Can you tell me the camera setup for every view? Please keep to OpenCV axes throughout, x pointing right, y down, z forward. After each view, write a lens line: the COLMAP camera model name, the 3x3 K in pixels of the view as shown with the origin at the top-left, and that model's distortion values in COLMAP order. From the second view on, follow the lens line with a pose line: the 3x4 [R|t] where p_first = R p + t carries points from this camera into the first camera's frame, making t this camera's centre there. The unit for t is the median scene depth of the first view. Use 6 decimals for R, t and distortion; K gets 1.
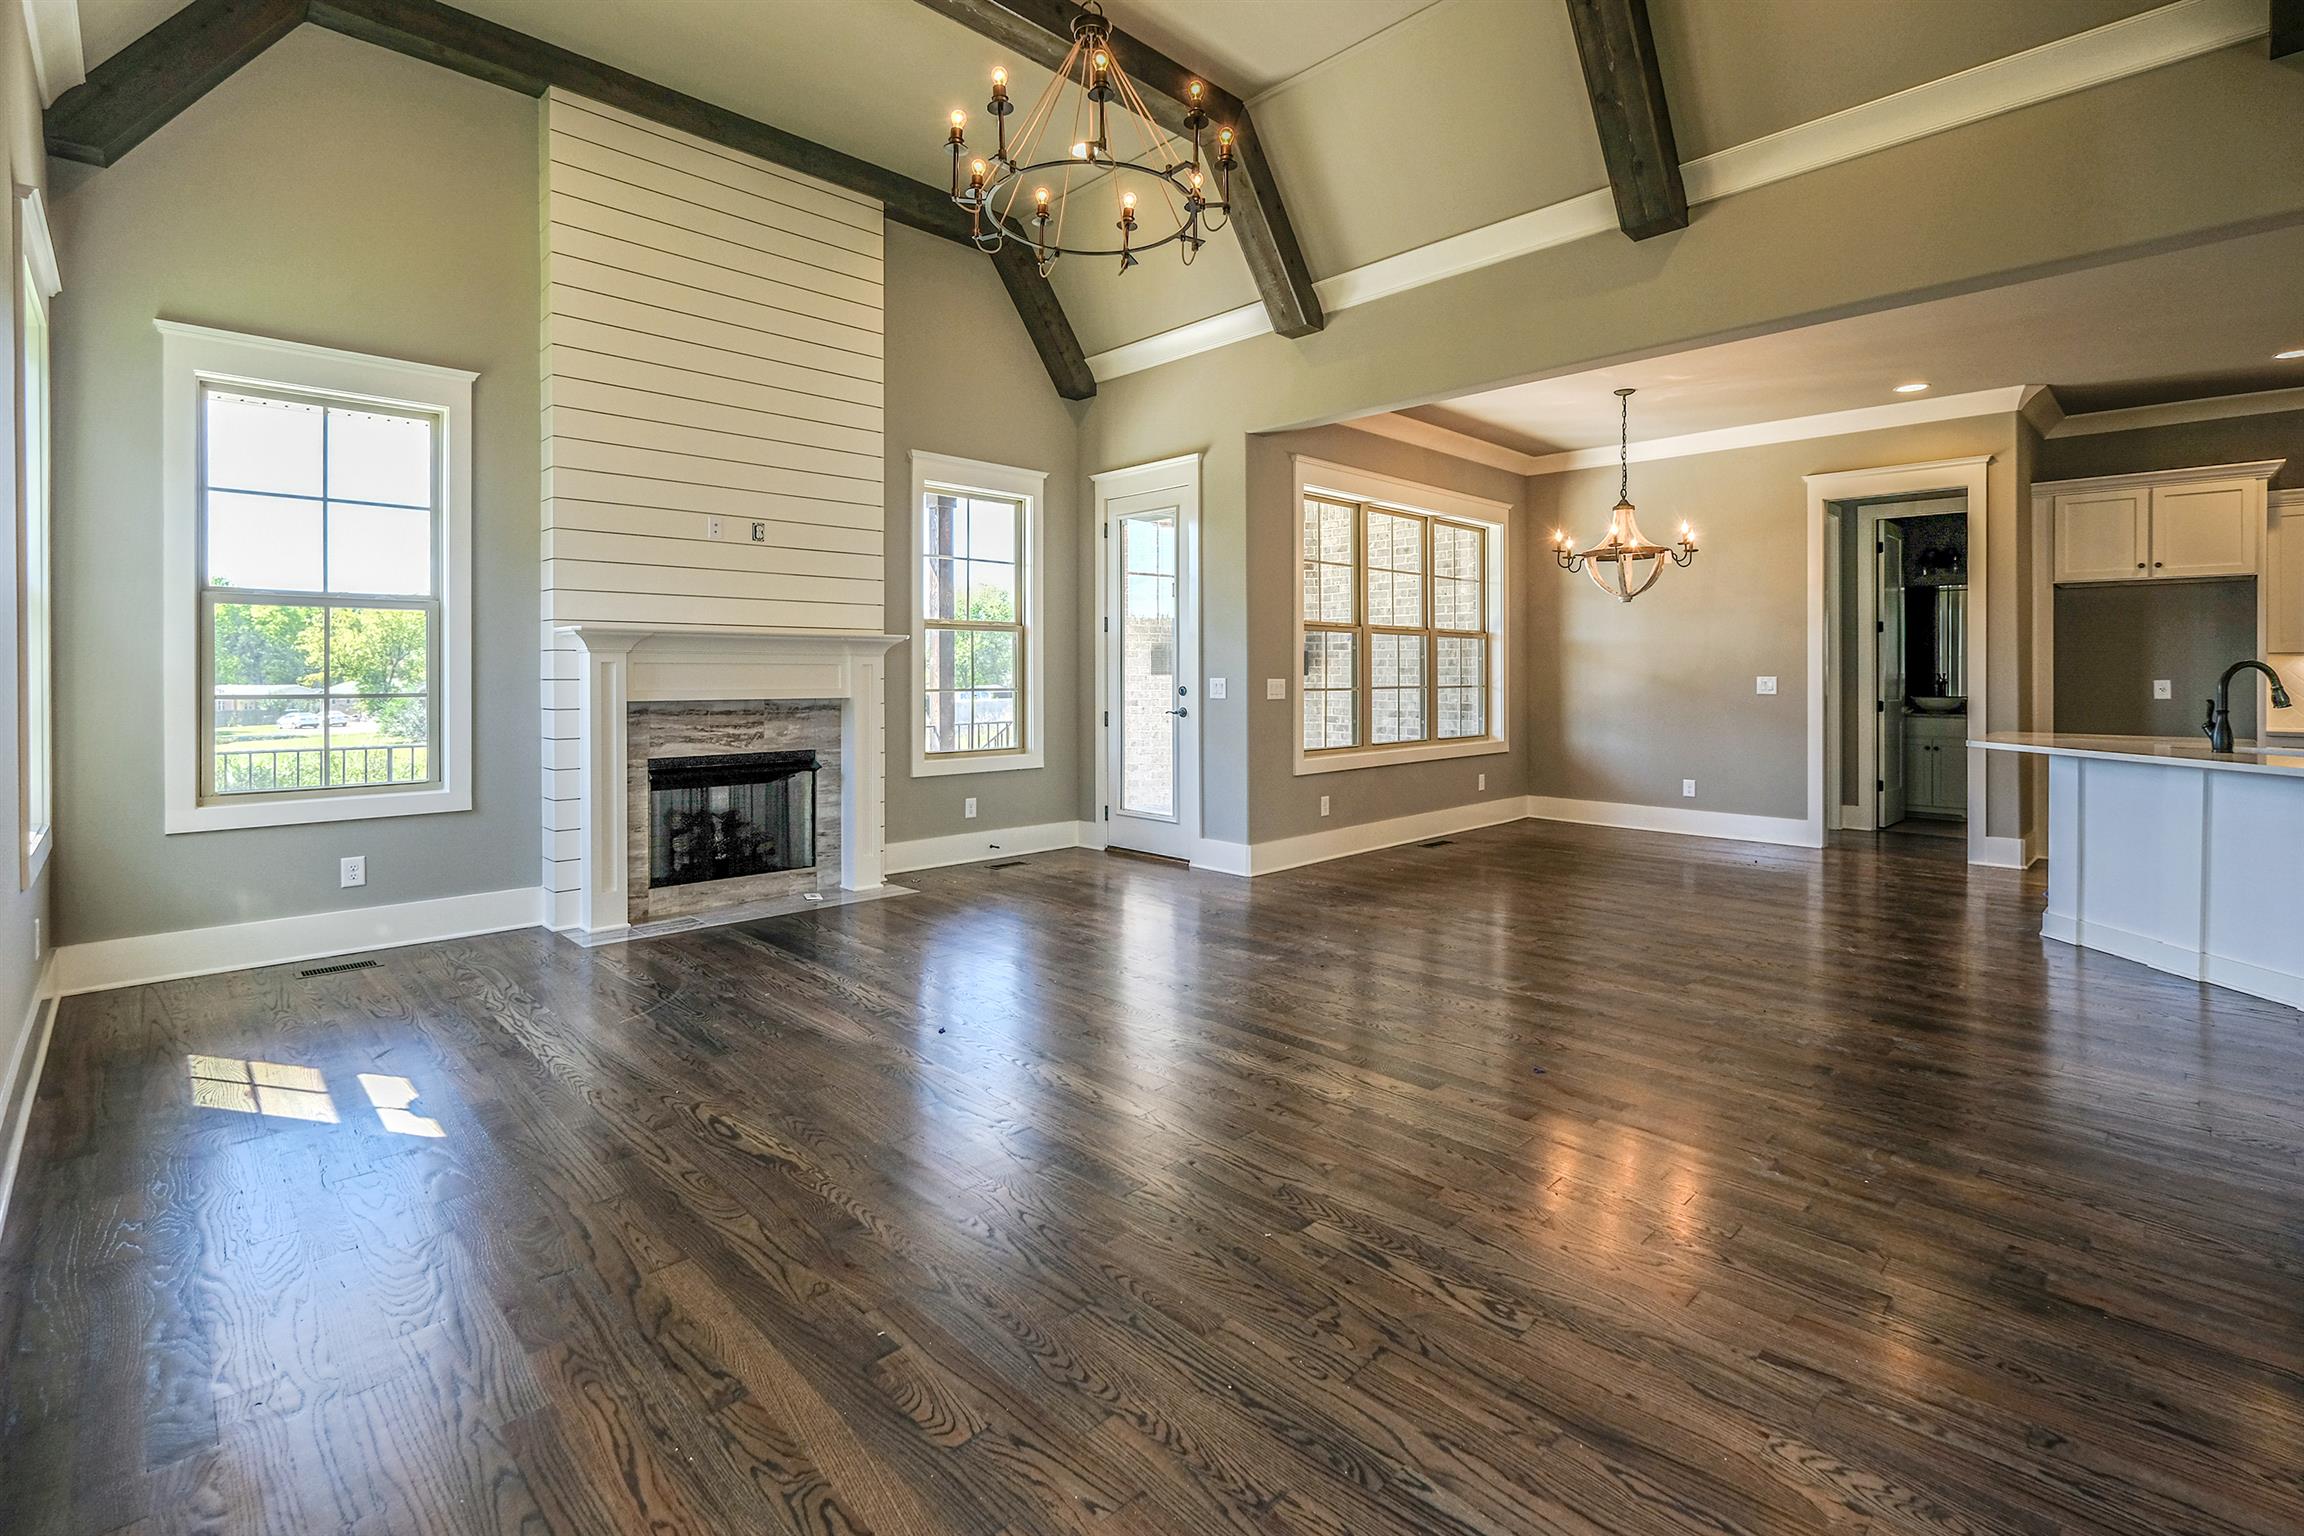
lens RADIAL K [[1048.8, 0, 1163.2], [0, 1048.8, 687.1], [0, 0, 1]] dist [-0.010753, 0.001320]
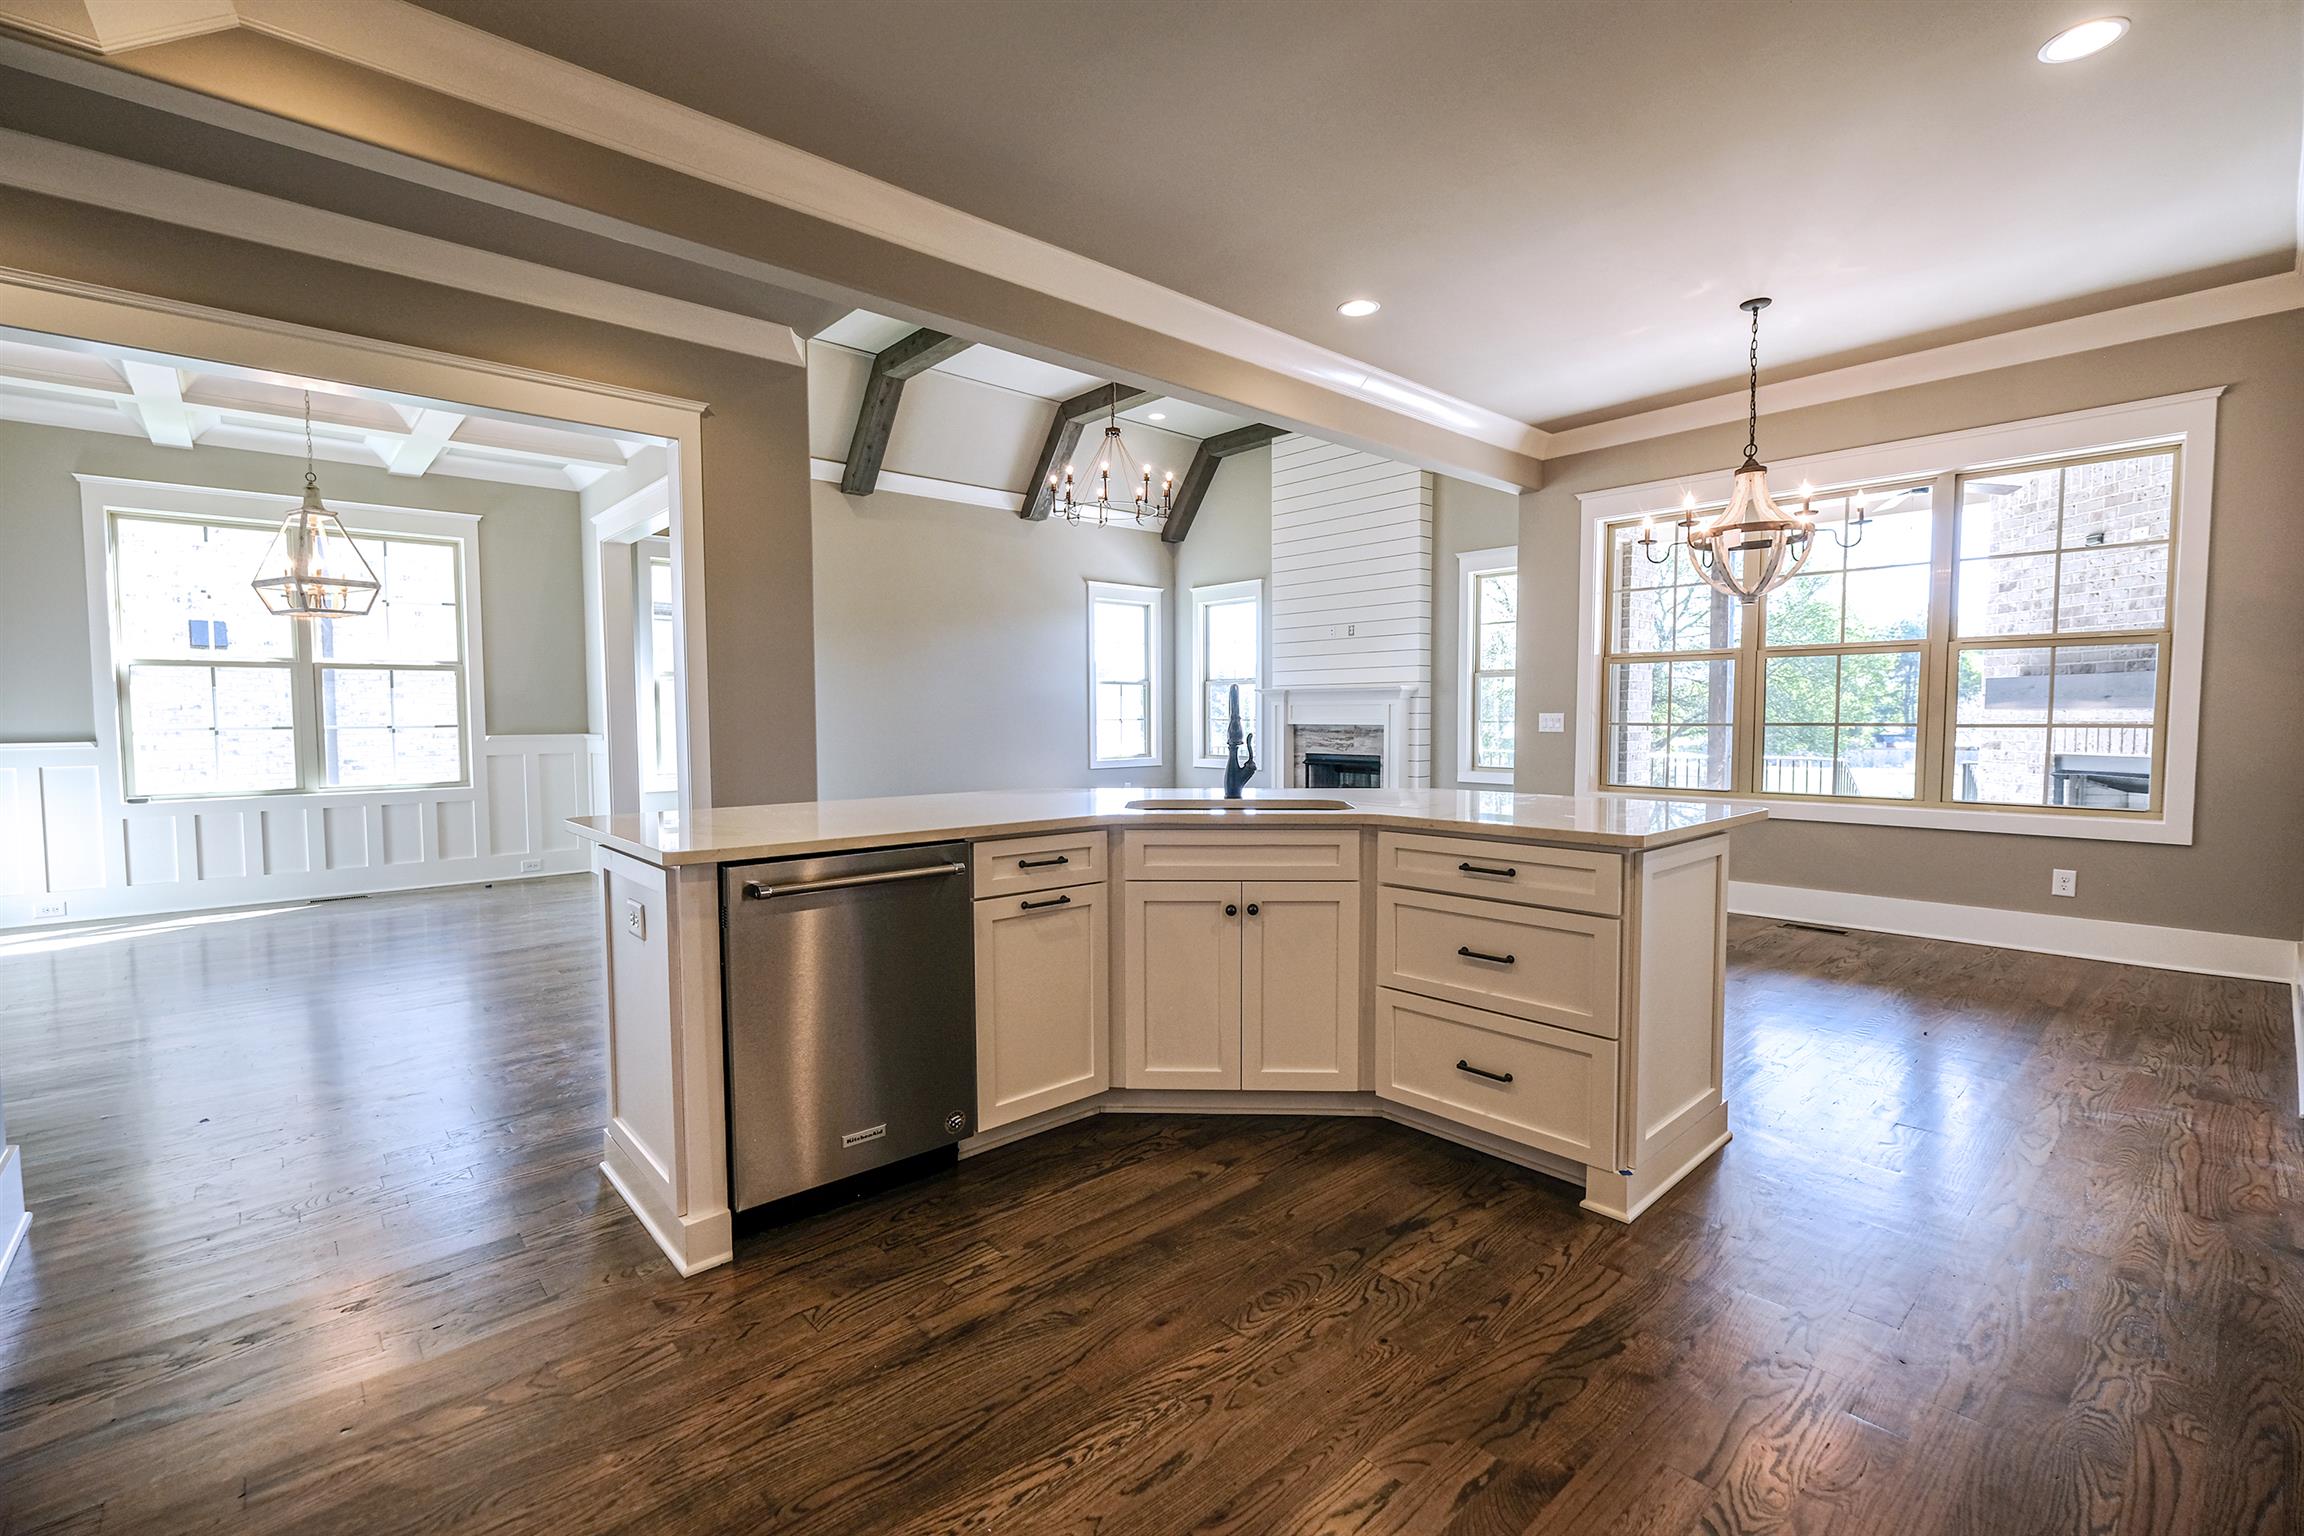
lens RADIAL K [[1048.8, 0, 1177.9], [0, 1048.8, 772.7], [0, 0, 1]] dist [-0.010753, 0.001320]
pose [[-0.035758, 0.058258, -0.997661, 1.340564], [-0.006456, 0.998265, 0.058525, -0.008928], [0.999340, 0.008533, -0.035320, 0.730504]]
